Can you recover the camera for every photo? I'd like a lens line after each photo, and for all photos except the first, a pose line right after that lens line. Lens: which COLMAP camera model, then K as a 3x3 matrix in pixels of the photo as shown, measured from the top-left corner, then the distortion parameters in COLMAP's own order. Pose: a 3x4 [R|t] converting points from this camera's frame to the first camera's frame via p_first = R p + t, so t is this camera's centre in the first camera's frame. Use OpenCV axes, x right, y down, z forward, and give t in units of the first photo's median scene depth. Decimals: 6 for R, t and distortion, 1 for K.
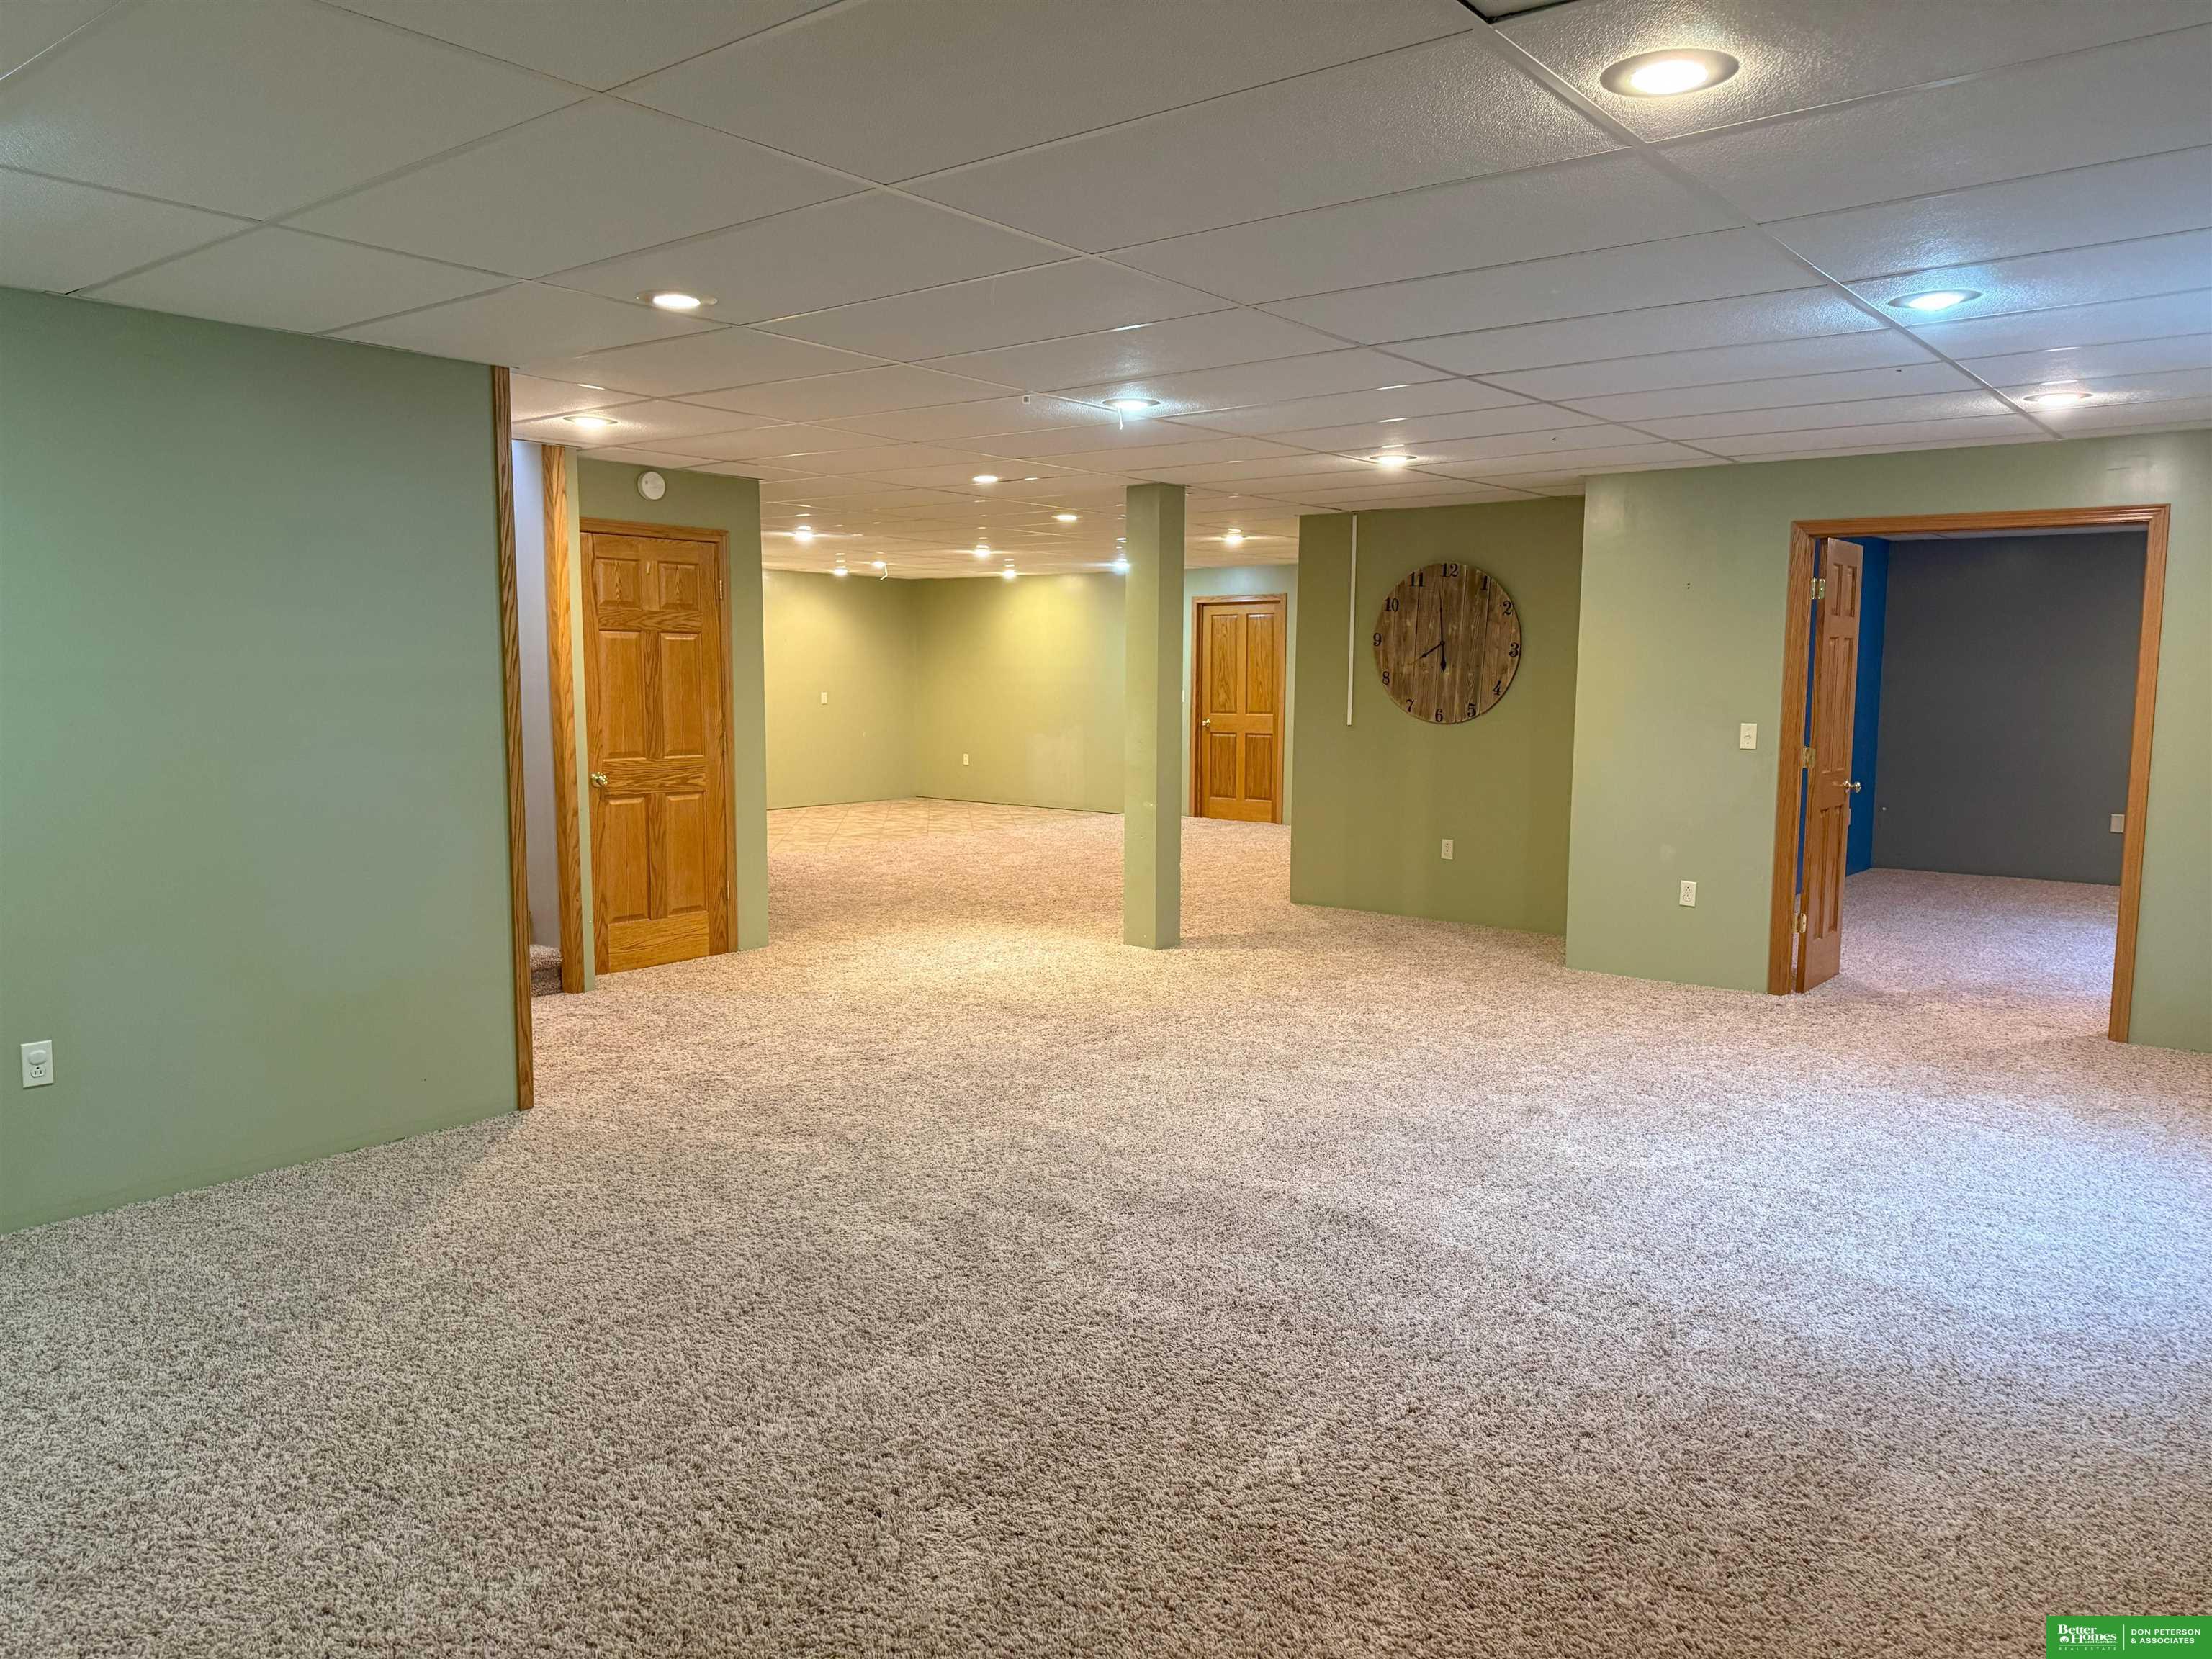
lens RADIAL K [[1597.9, 0, 1078.5], [0, 1597.9, 880.3], [0, 0, 1]] dist [0.036029, -0.066859]
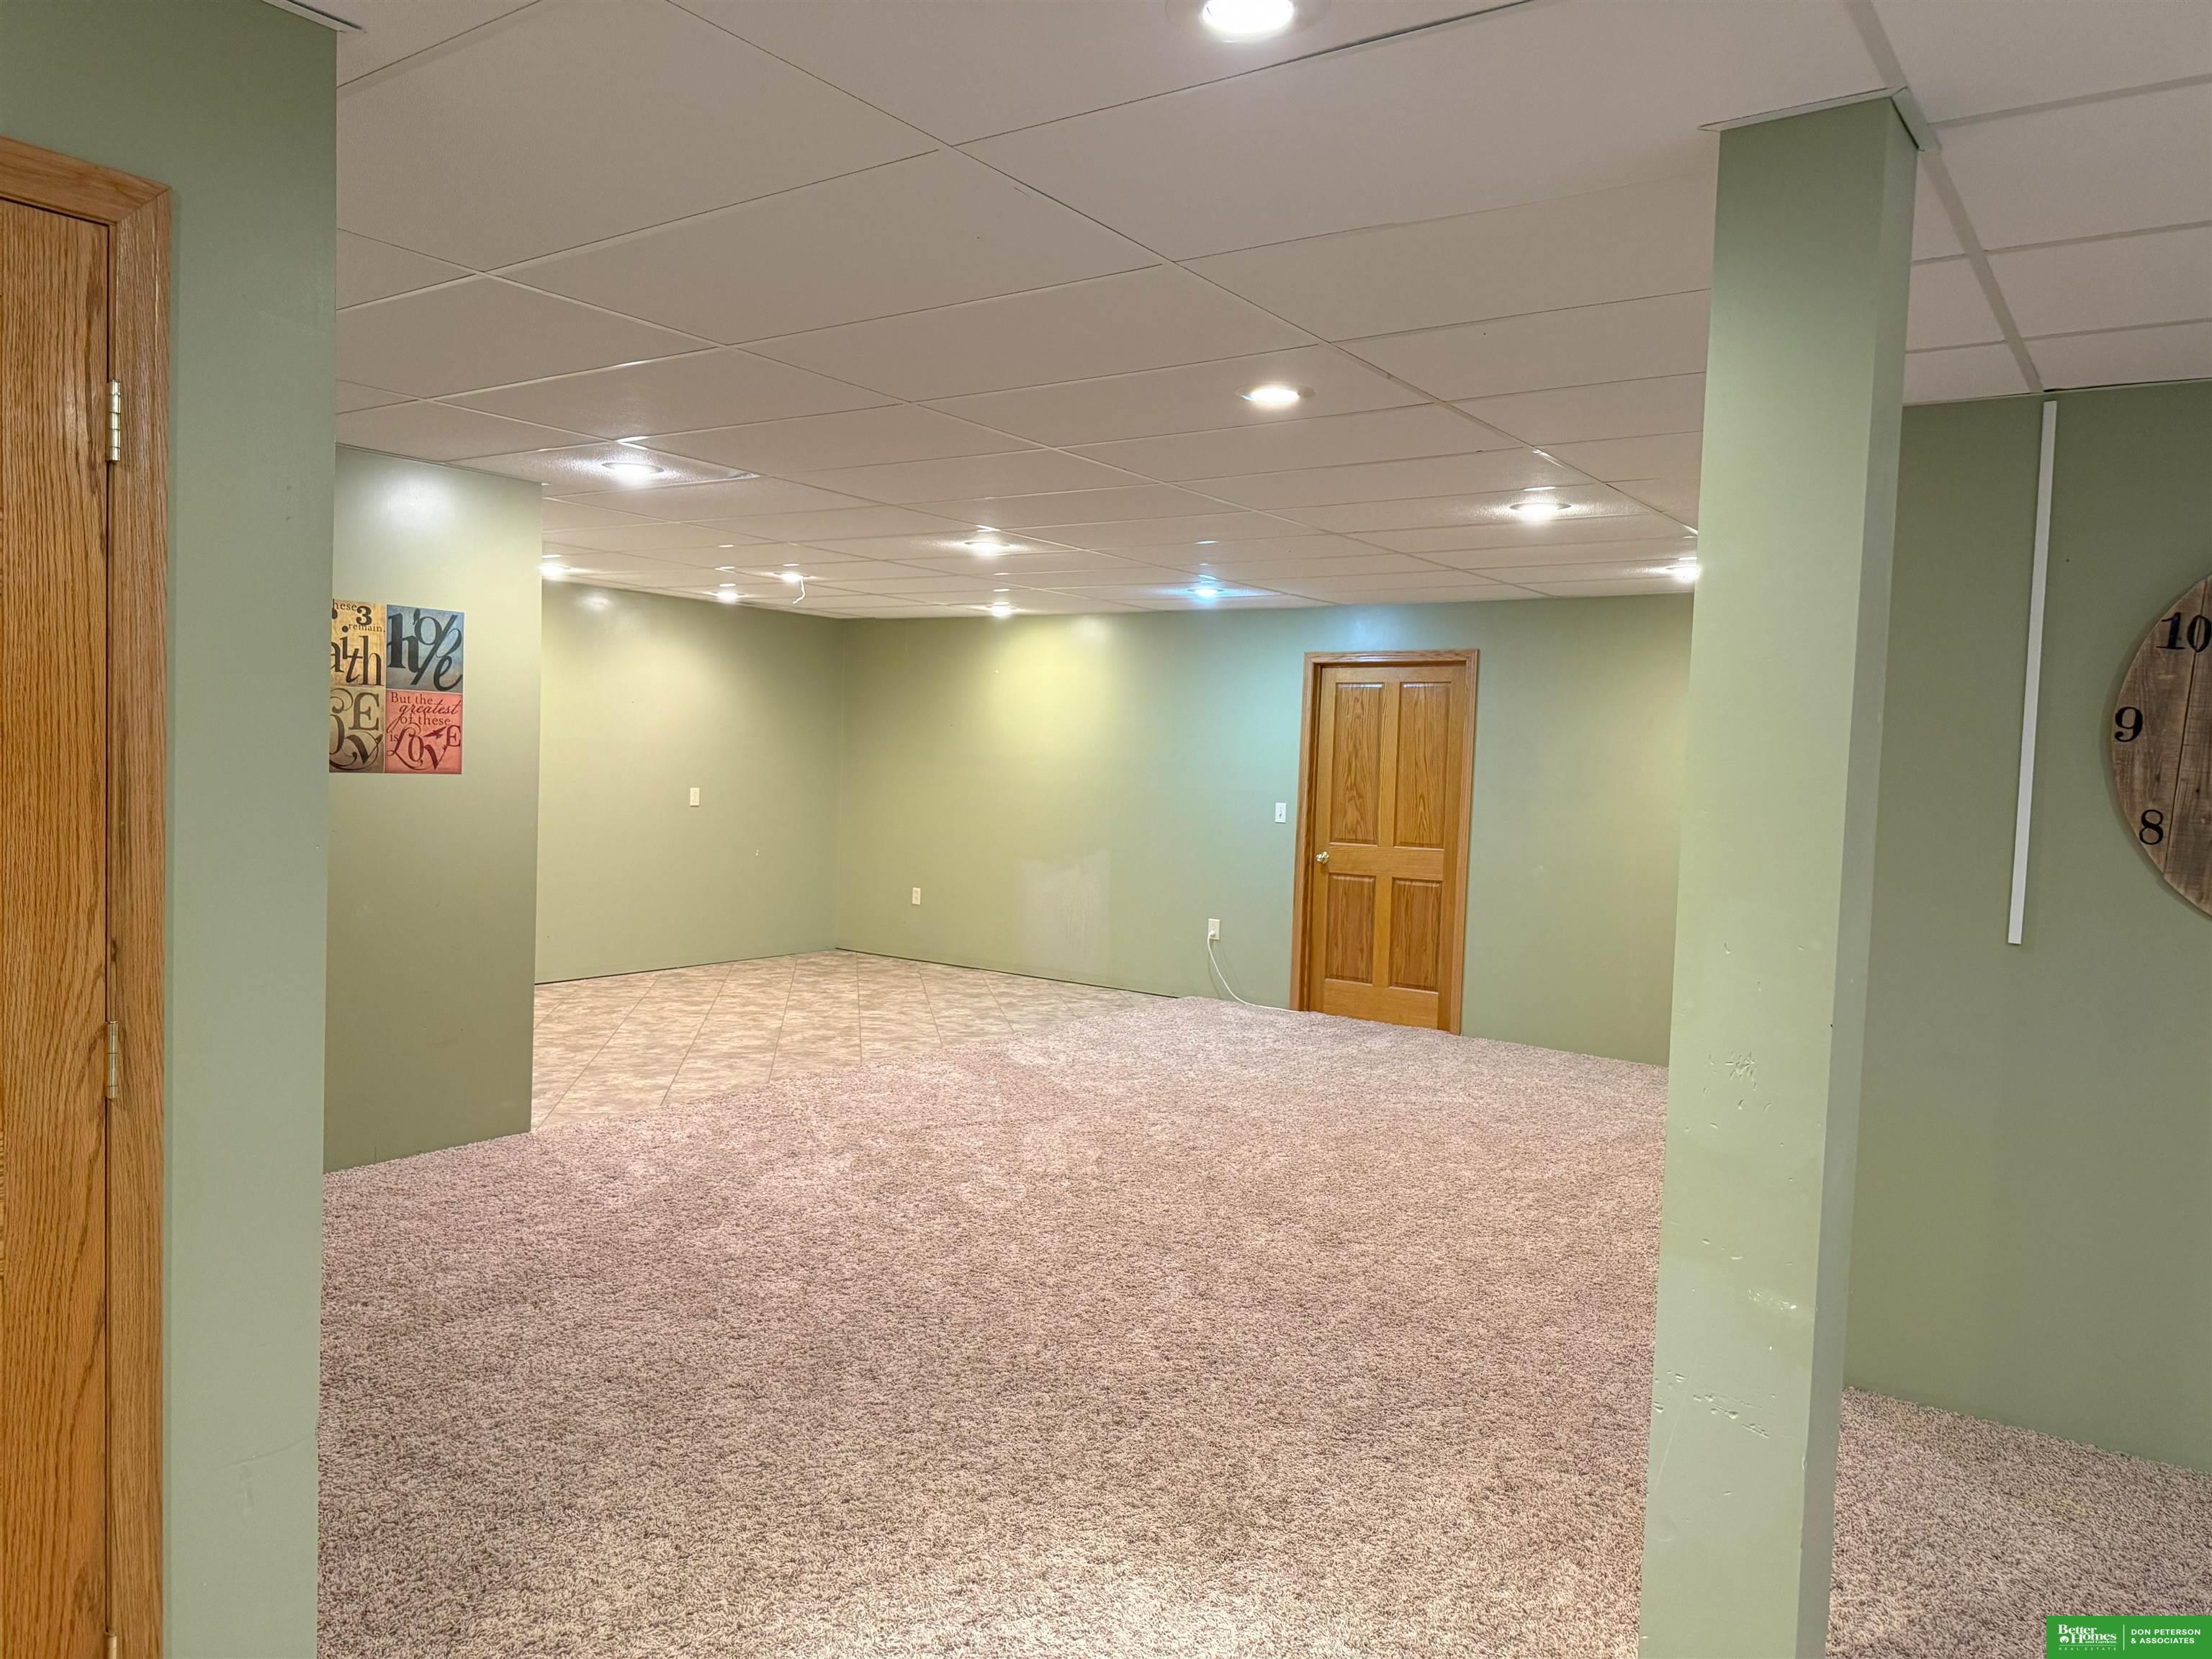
lens RADIAL K [[1575.2, 0, 1094.9], [0, 1575.2, 846.4], [0, 0, 1]] dist [0.082598, -0.143235]
pose [[0.997140, 0.025589, 0.071110, -0.050372], [-0.020233, 0.996975, -0.075044, -0.056150], [-0.072815, 0.073390, 0.994642, 0.408958]]
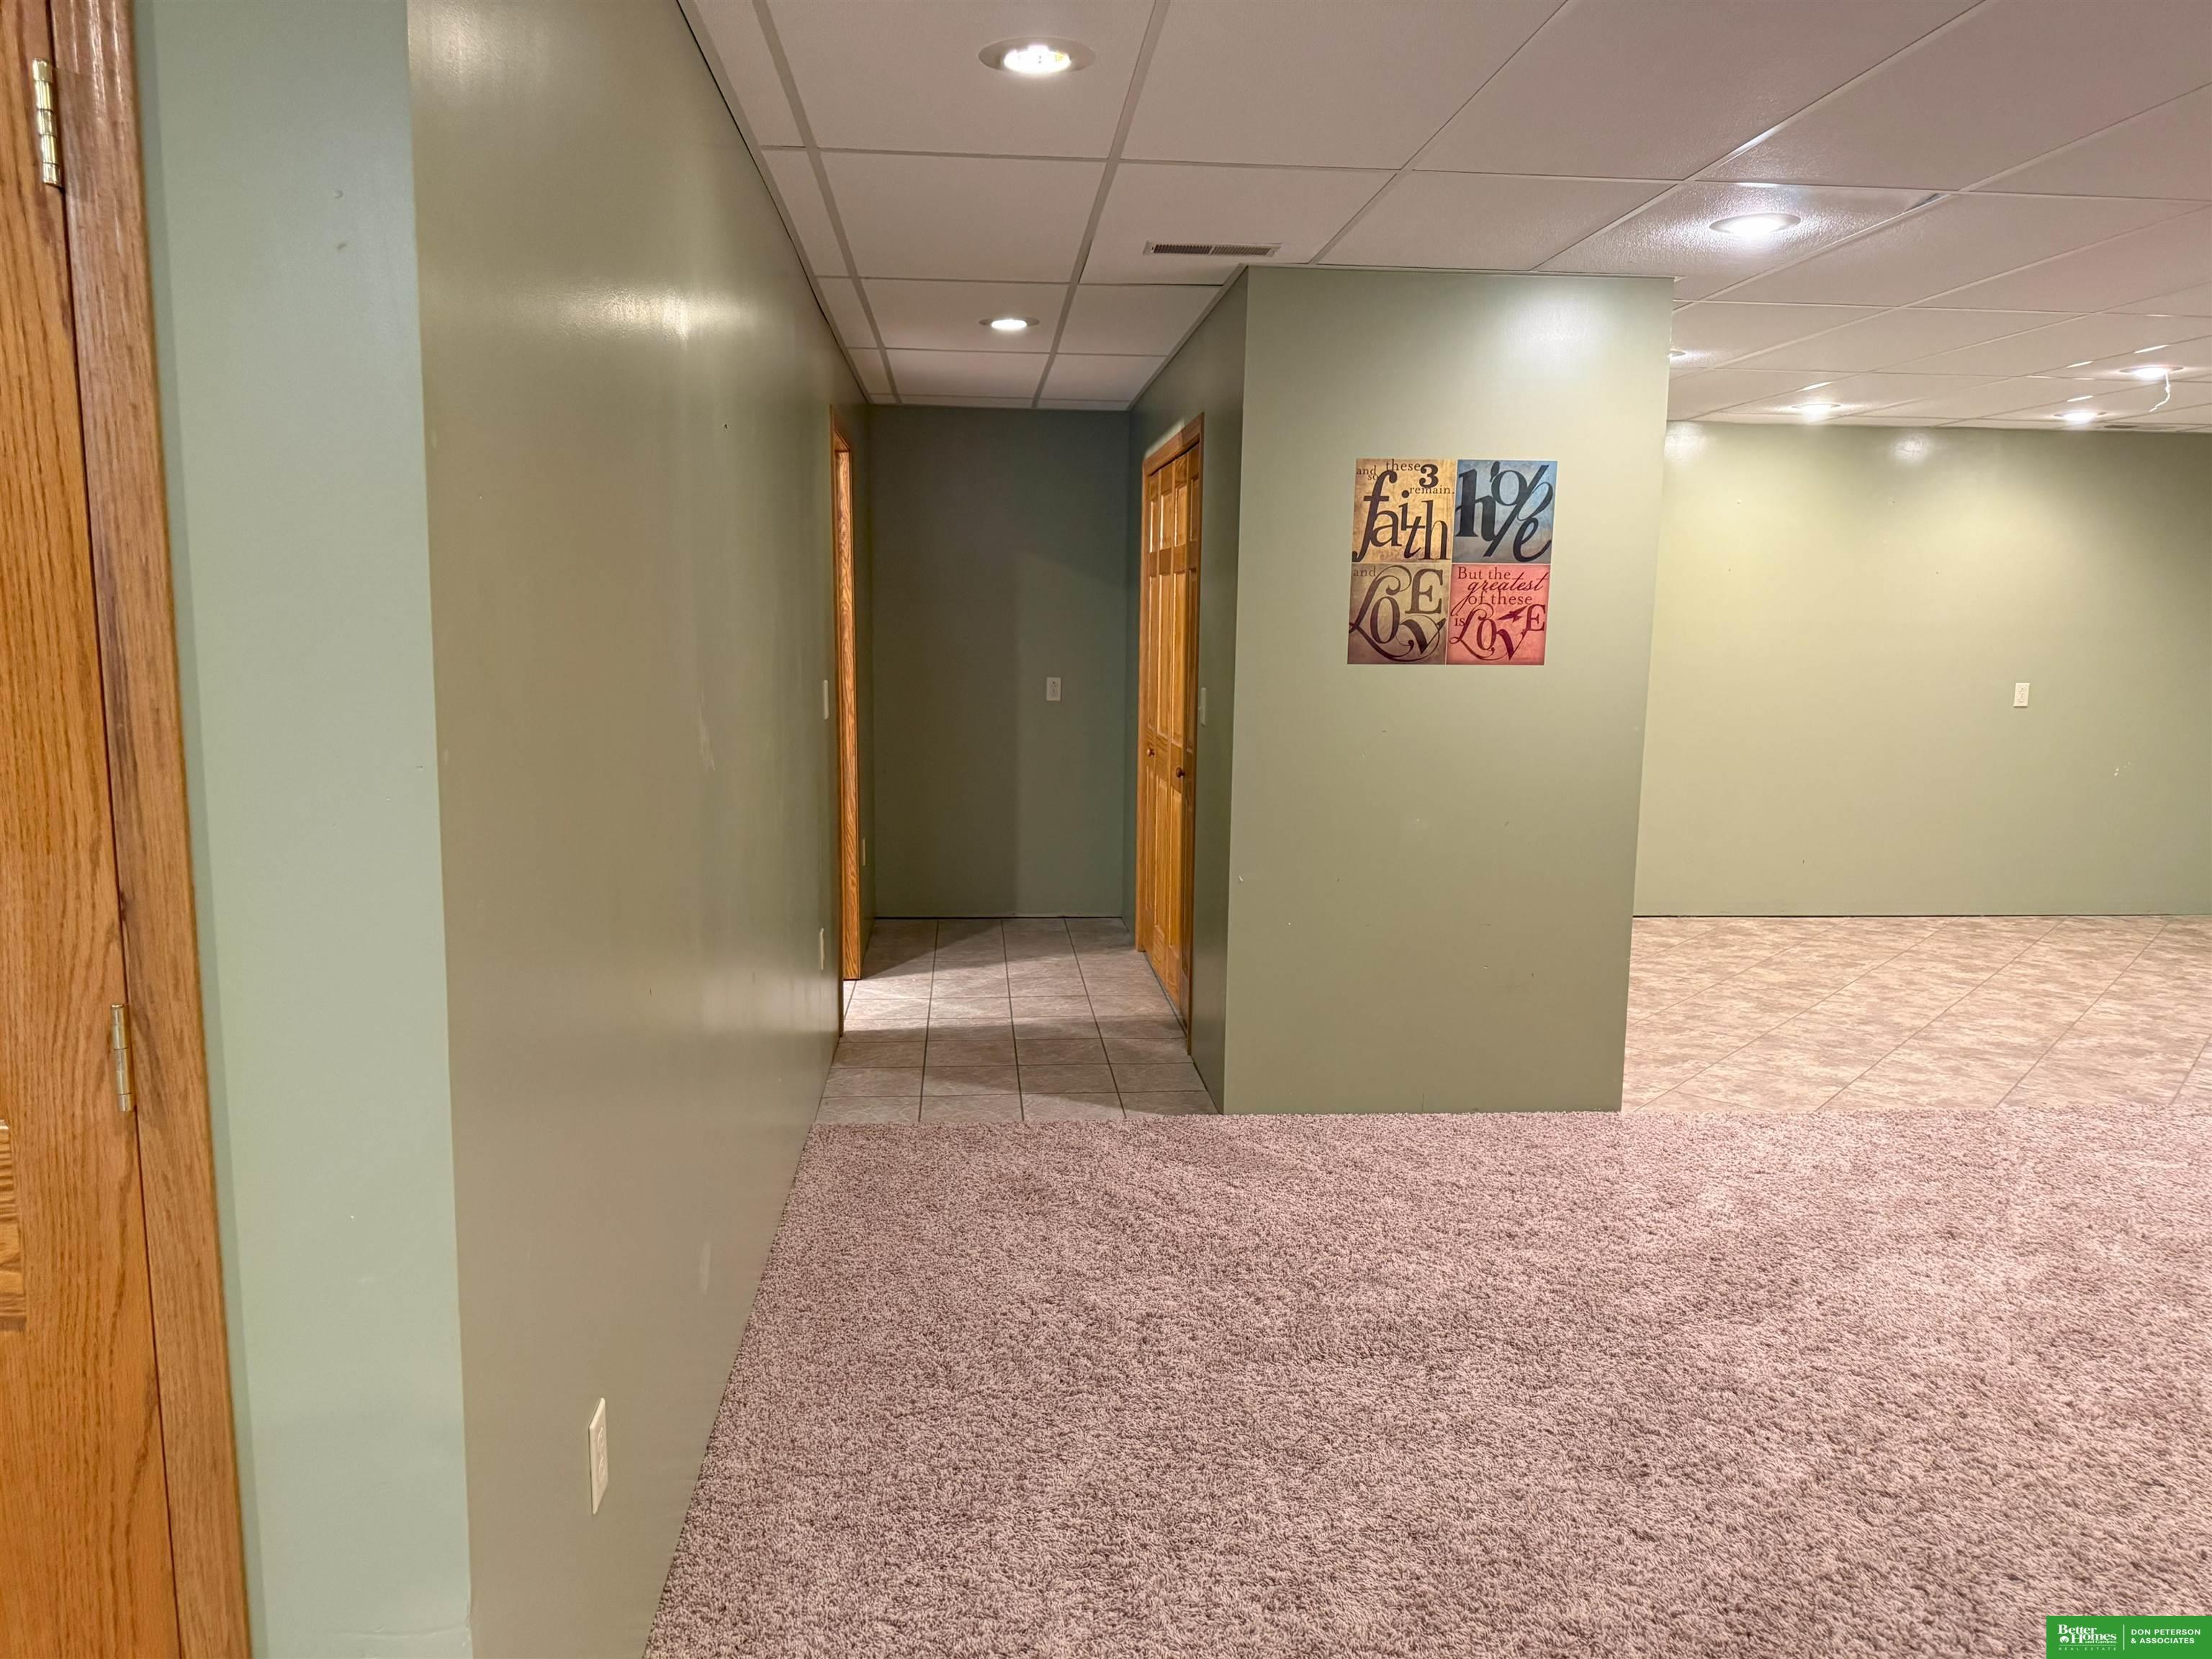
lens RADIAL K [[1560.5, 0, 1061.9], [0, 1560.5, 858.7], [0, 0, 1]] dist [0.053329, -0.068665]
pose [[0.692852, 0.110799, -0.712516, -0.019299], [-0.101595, 0.993267, 0.055666, -0.068791], [0.713887, 0.033820, 0.699444, 0.517094]]
